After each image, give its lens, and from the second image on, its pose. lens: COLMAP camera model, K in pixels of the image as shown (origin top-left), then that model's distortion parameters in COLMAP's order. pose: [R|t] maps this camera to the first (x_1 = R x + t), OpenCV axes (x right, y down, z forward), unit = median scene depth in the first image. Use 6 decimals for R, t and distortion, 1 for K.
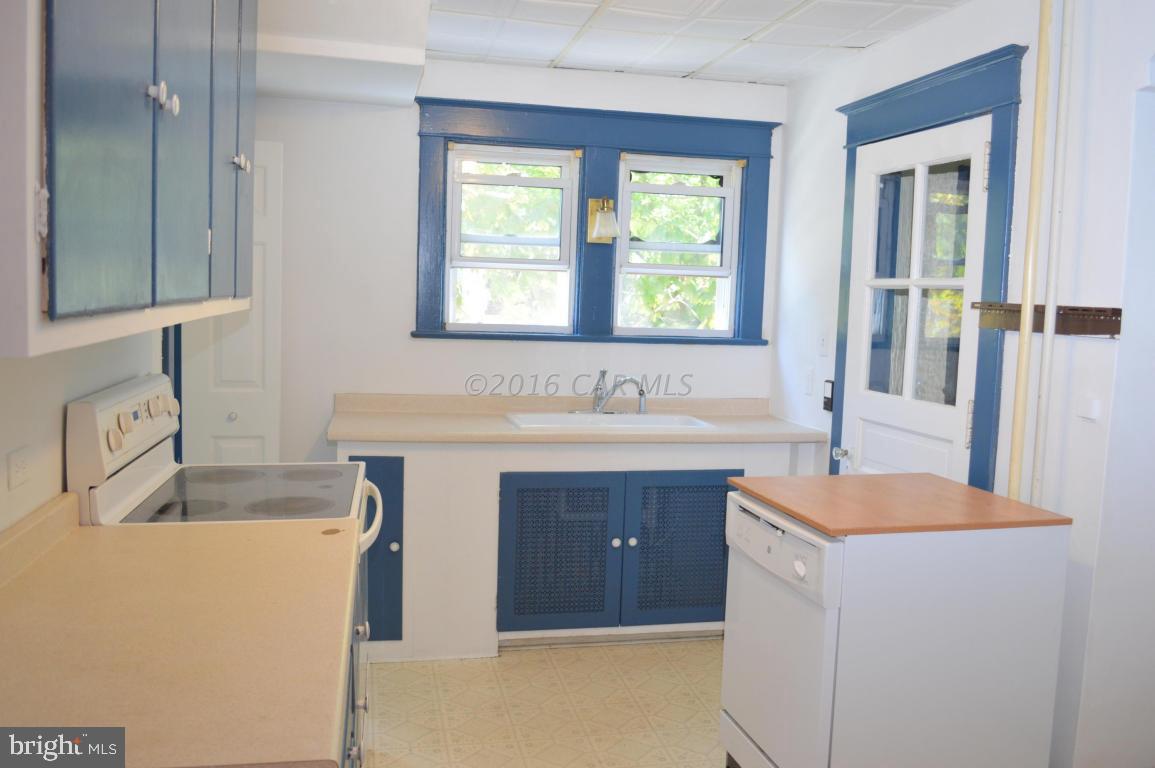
lens RADIAL K [[999.0, 0, 577.5], [0, 999.0, 384.0], [0, 0, 1]] dist [-0.082594, 0.016201]
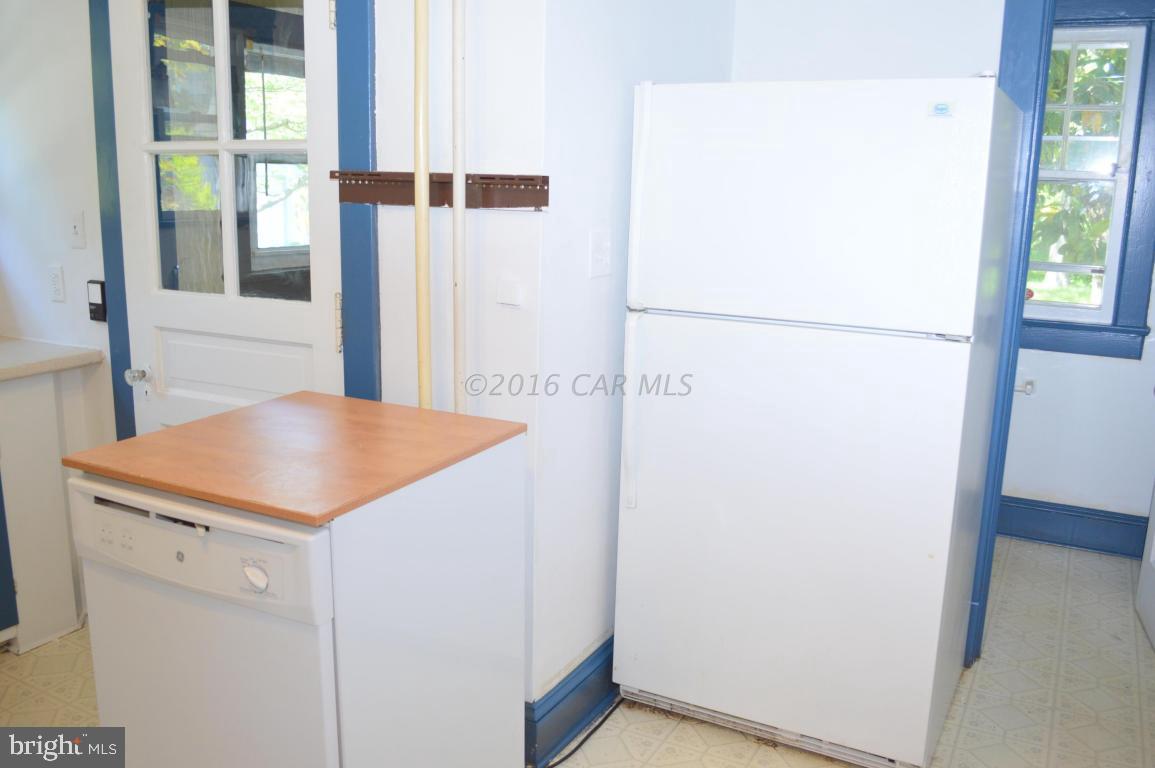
lens RADIAL K [[999.0, 0, 577.5], [0, 999.0, 384.0], [0, 0, 1]] dist [-0.082594, 0.016201]
pose [[0.648150, -0.181477, 0.739572, -0.092704], [0.072872, 0.981513, 0.176981, -0.041412], [-0.758018, -0.060816, 0.649392, 0.322881]]
